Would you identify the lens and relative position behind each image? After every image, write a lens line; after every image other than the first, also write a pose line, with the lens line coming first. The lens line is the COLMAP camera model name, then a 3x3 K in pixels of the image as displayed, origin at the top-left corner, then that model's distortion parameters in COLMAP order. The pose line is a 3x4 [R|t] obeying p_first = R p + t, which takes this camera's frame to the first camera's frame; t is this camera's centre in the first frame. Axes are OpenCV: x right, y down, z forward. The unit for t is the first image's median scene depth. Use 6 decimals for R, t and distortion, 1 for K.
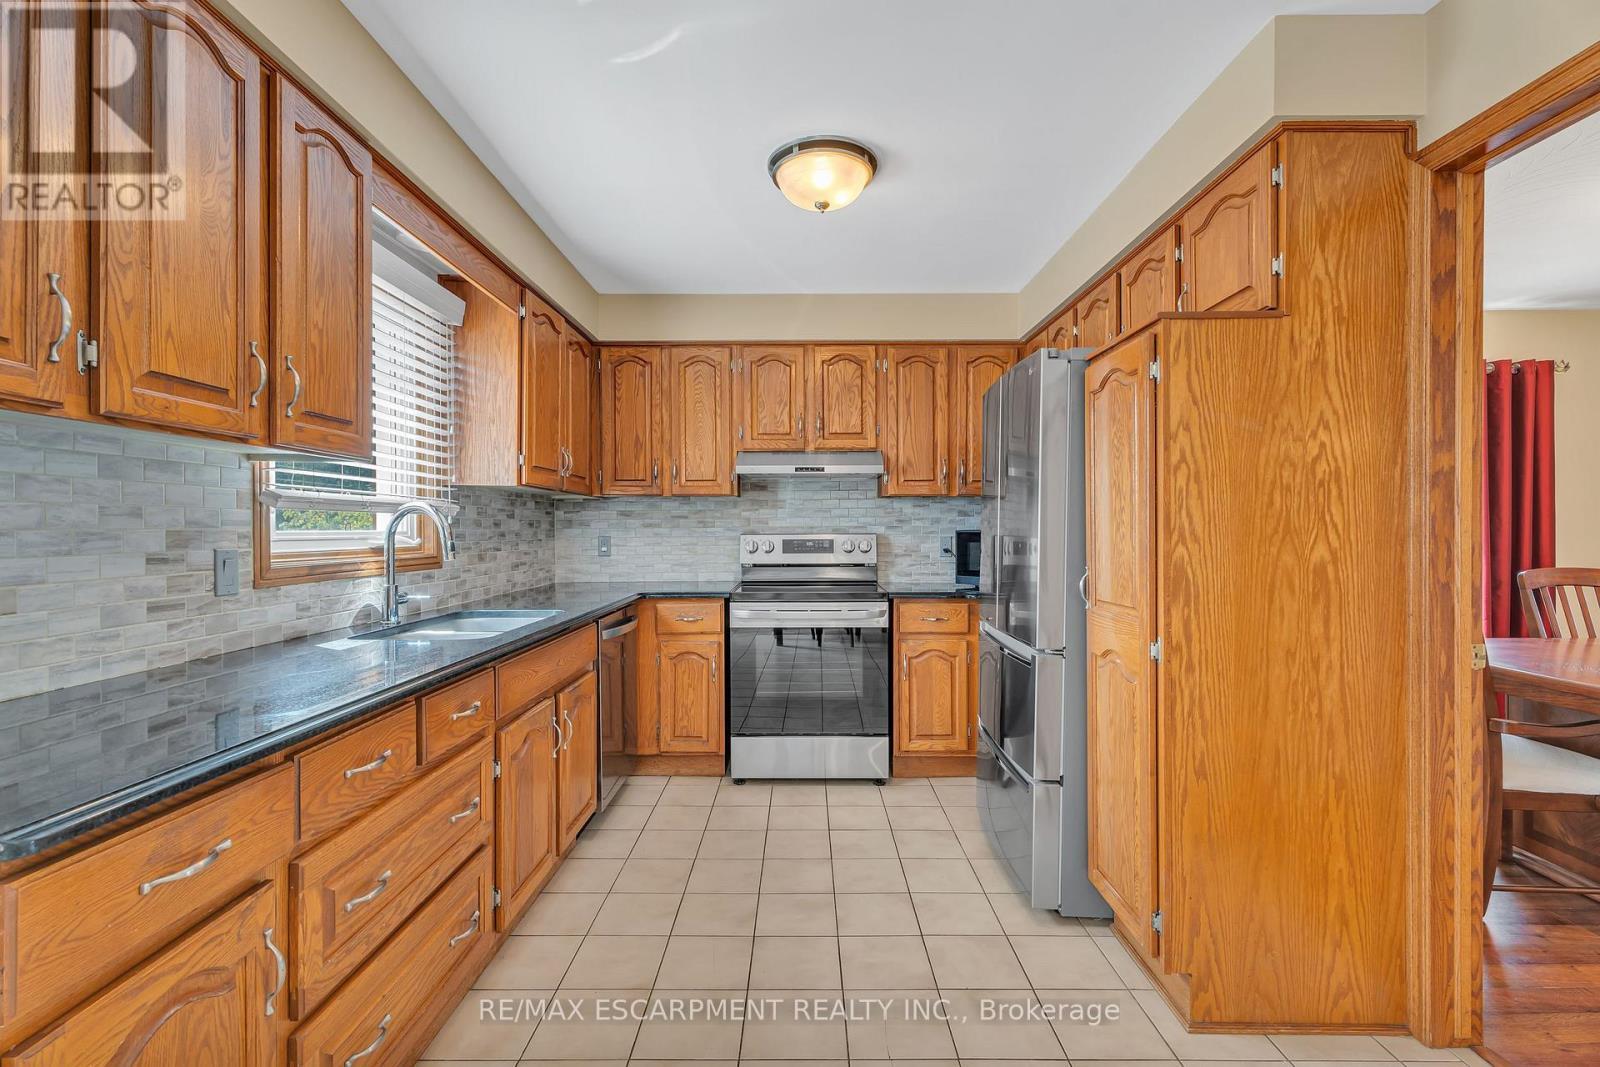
lens RADIAL K [[716.3, 0, 804.5], [0, 716.3, 528.5], [0, 0, 1]] dist [-0.000317, 0.000171]
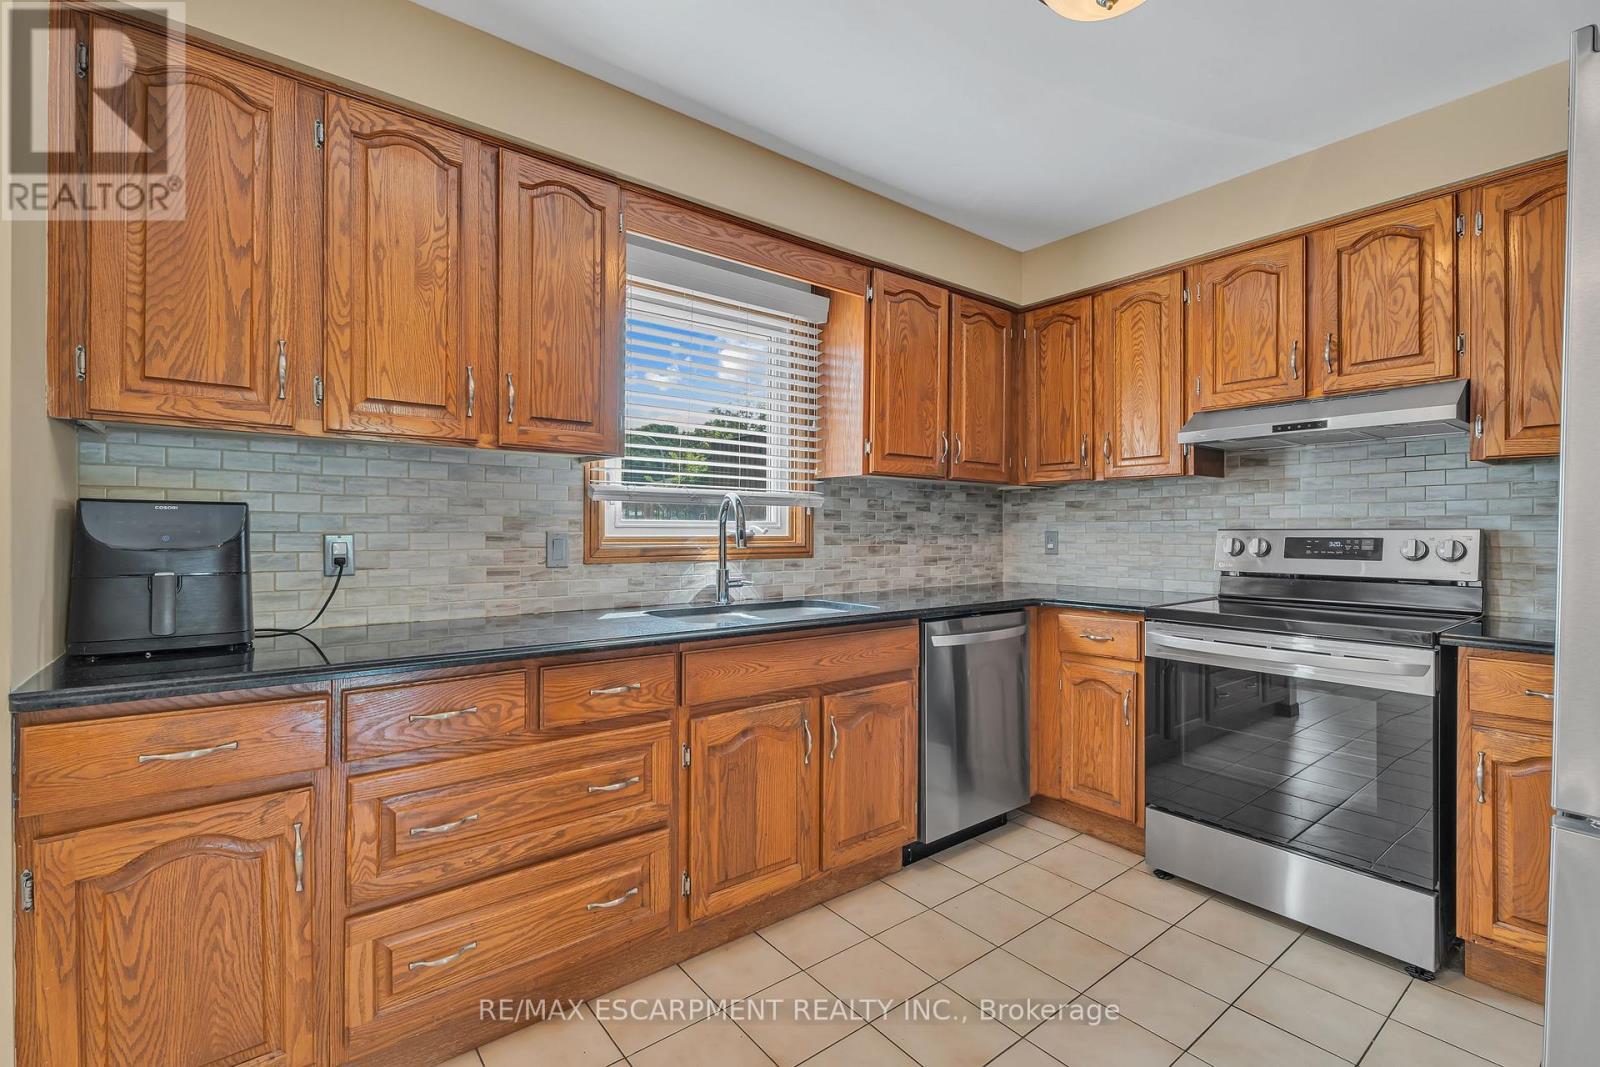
lens RADIAL K [[700.8, 0, 802.2], [0, 700.8, 528.6], [0, 0, 1]] dist [0.001190, 0.000437]
pose [[0.619382, 0.001340, -0.785088, 0.240288], [-0.003693, 0.999992, -0.001207, 0.011502], [0.785081, 0.003647, 0.619382, 0.288423]]
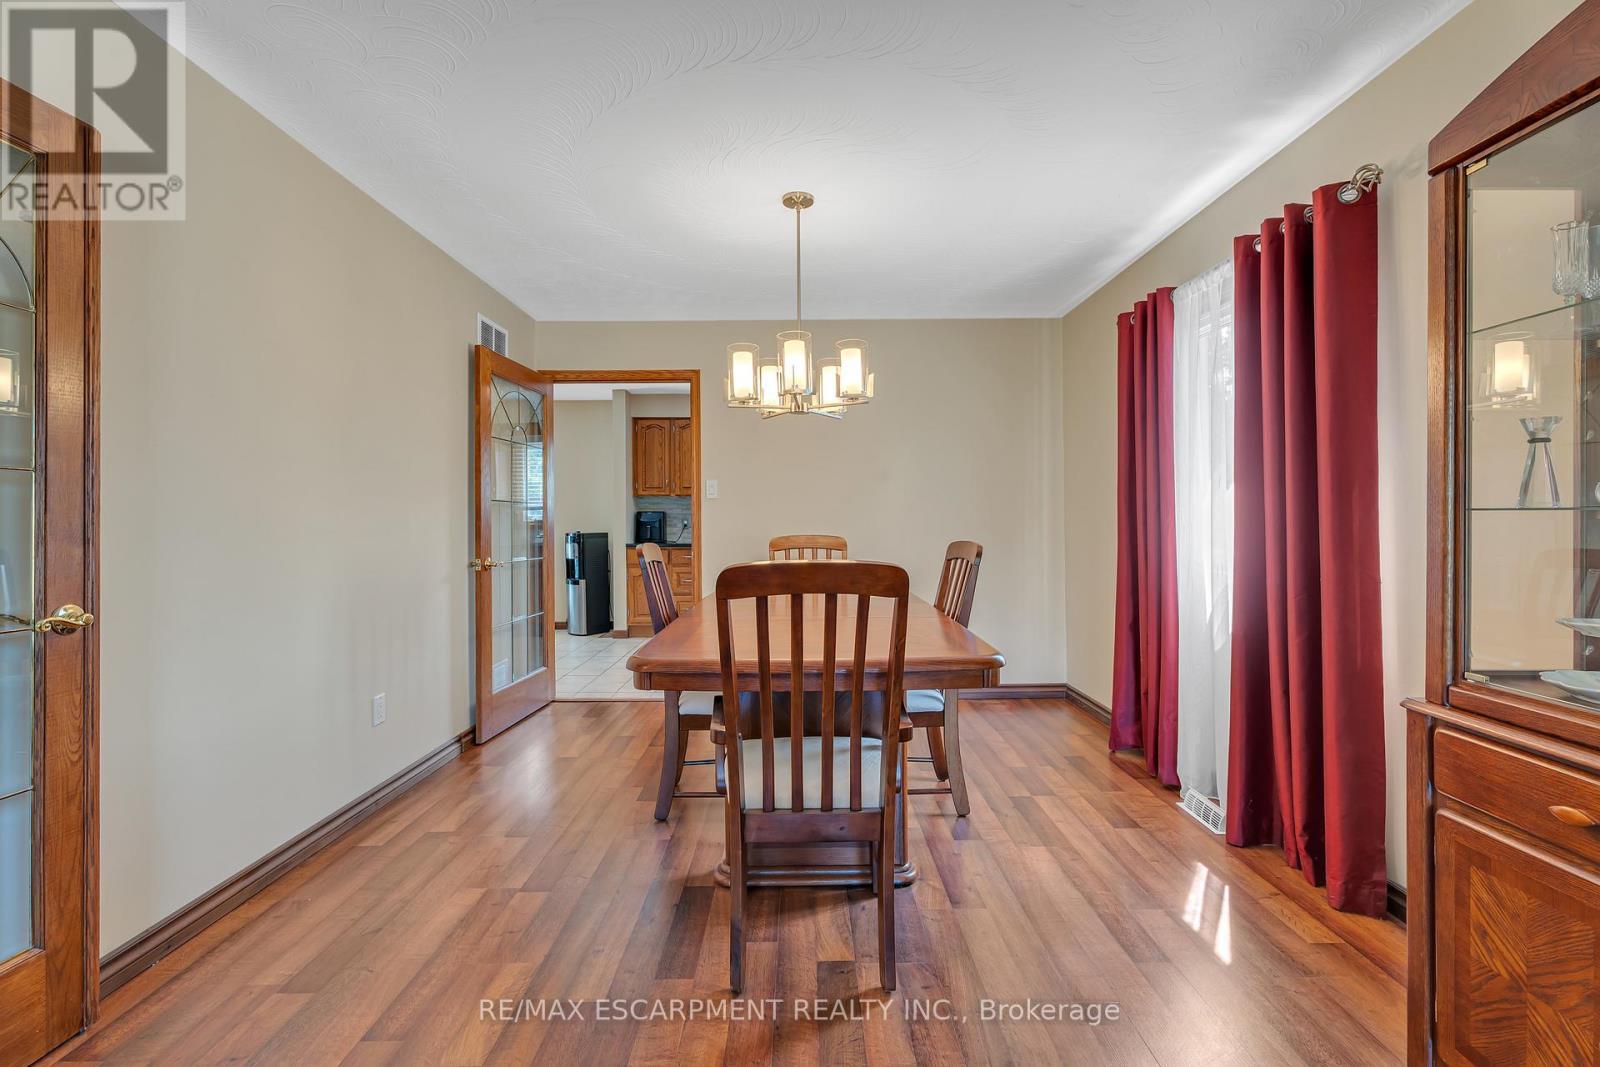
lens RADIAL K [[716.3, 0, 804.5], [0, 716.3, 528.5], [0, 0, 1]] dist [-0.000317, 0.000171]
pose [[0.008434, 0.009826, -0.999916, 1.793903], [0.002219, 0.999949, 0.009845, 0.026039], [0.999962, -0.002302, 0.008412, 0.689664]]
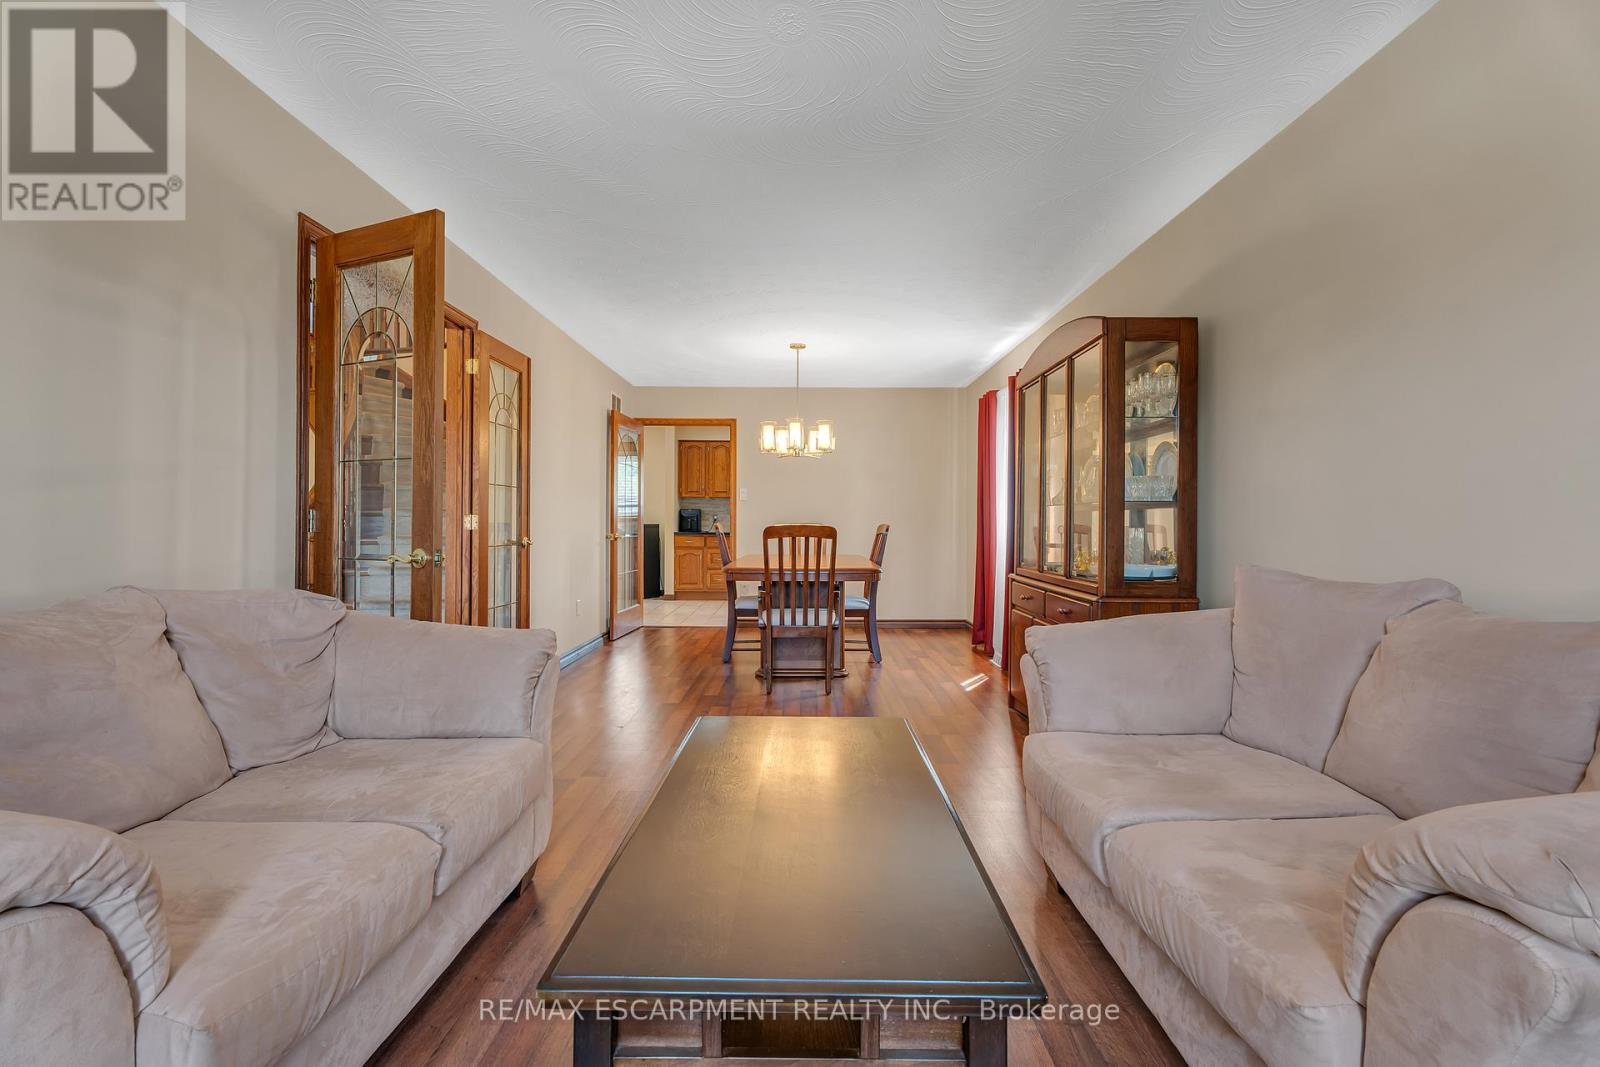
lens RADIAL K [[716.3, 0, 804.5], [0, 716.3, 528.5], [0, 0, 1]] dist [-0.000317, 0.000171]
pose [[0.002965, 0.006604, -0.999974, 2.560870], [-0.007501, 0.999950, 0.006582, 0.051242], [0.999967, 0.007481, 0.003014, 0.703235]]
